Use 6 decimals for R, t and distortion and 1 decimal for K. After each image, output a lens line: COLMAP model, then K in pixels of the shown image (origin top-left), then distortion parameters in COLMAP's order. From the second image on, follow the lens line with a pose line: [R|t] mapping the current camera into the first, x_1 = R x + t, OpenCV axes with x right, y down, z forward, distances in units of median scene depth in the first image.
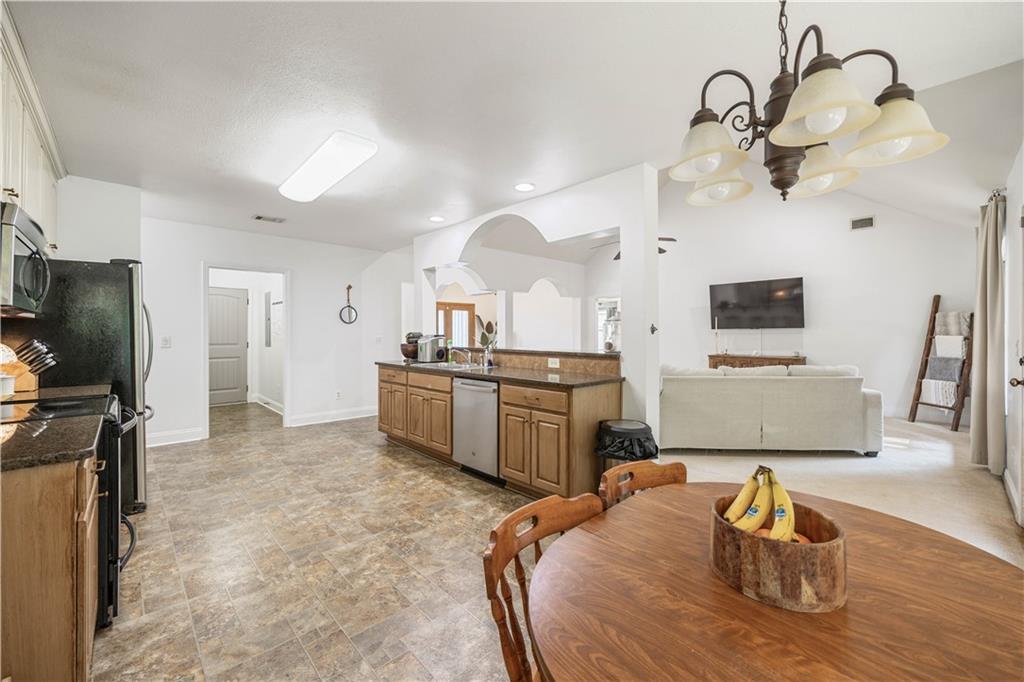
lens RADIAL K [[407.3, 0, 512.7], [0, 407.3, 337.0], [0, 0, 1]] dist [-0.000435, -0.000004]
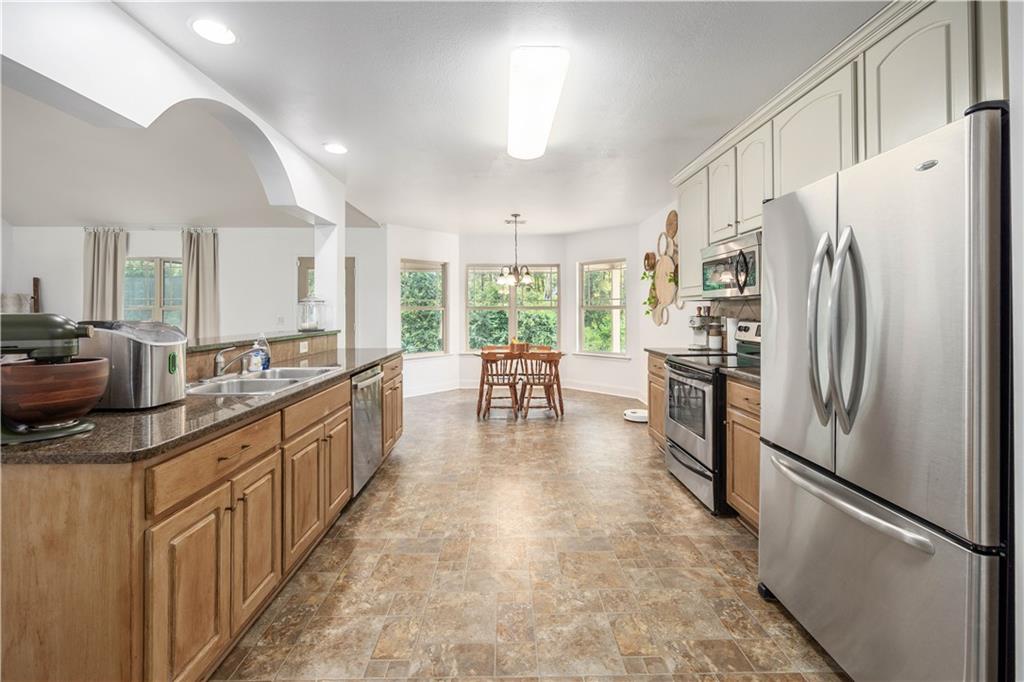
lens RADIAL K [[407.3, 0, 513.9], [0, 407.3, 310.3], [0, 0, 1]] dist [-0.000435, -0.000004]
pose [[-0.731609, 0.001273, 0.681724, -0.815562], [0.002134, 0.999998, 0.000422, -0.015046], [-0.681722, 0.001764, -0.731610, 1.672000]]
